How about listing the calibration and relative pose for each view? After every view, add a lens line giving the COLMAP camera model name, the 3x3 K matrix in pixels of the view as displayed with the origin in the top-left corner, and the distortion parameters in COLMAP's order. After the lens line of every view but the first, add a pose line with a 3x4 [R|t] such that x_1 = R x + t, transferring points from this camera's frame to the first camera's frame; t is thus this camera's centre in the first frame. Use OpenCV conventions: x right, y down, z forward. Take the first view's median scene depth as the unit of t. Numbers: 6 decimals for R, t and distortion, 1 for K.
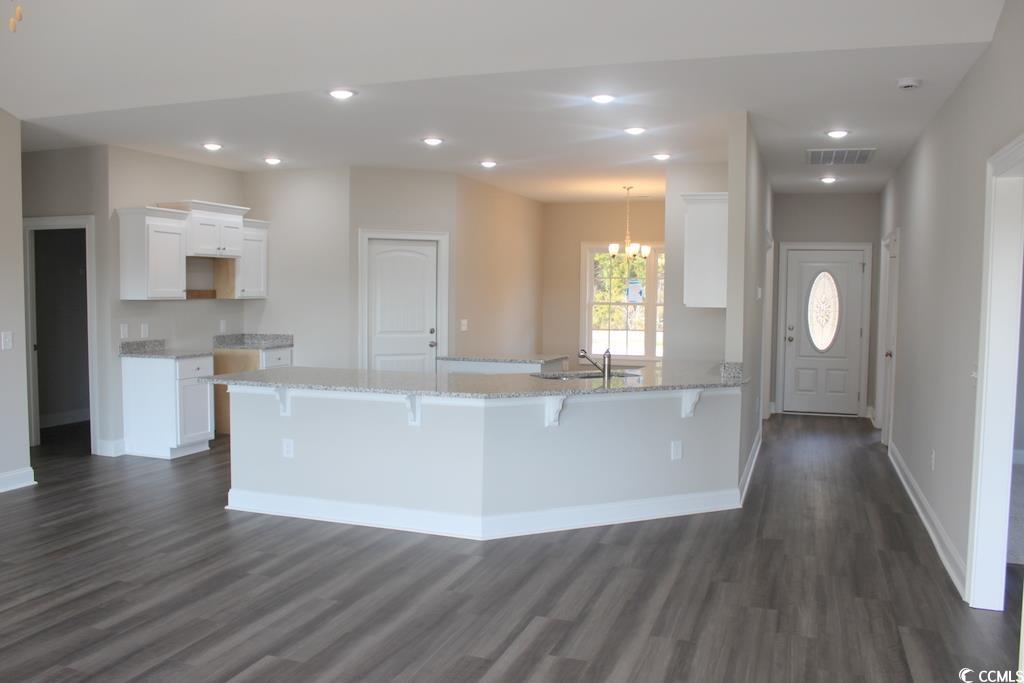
lens RADIAL K [[847.9, 0, 508.8], [0, 847.9, 345.6], [0, 0, 1]] dist [-0.163760, 0.146013]
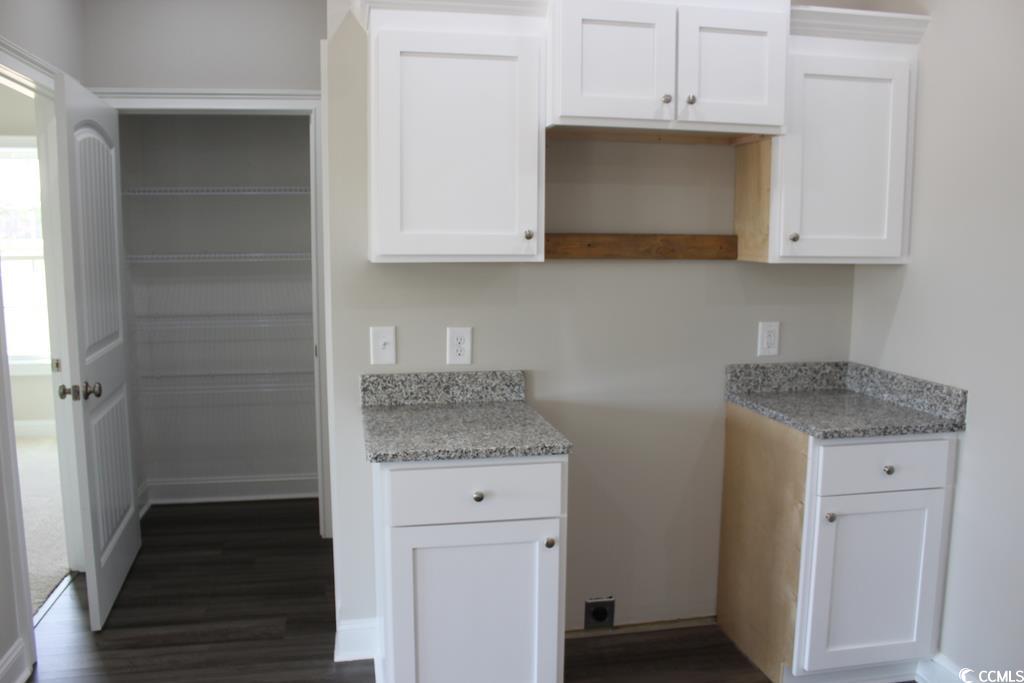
lens RADIAL K [[847.9, 0, 508.8], [0, 847.9, 345.6], [0, 0, 1]] dist [-0.163760, 0.146013]
pose [[0.517487, 0.109623, -0.848640, -0.102014], [-0.057907, 0.993973, 0.093085, -0.048284], [0.853730, 0.000972, 0.520715, 0.743000]]
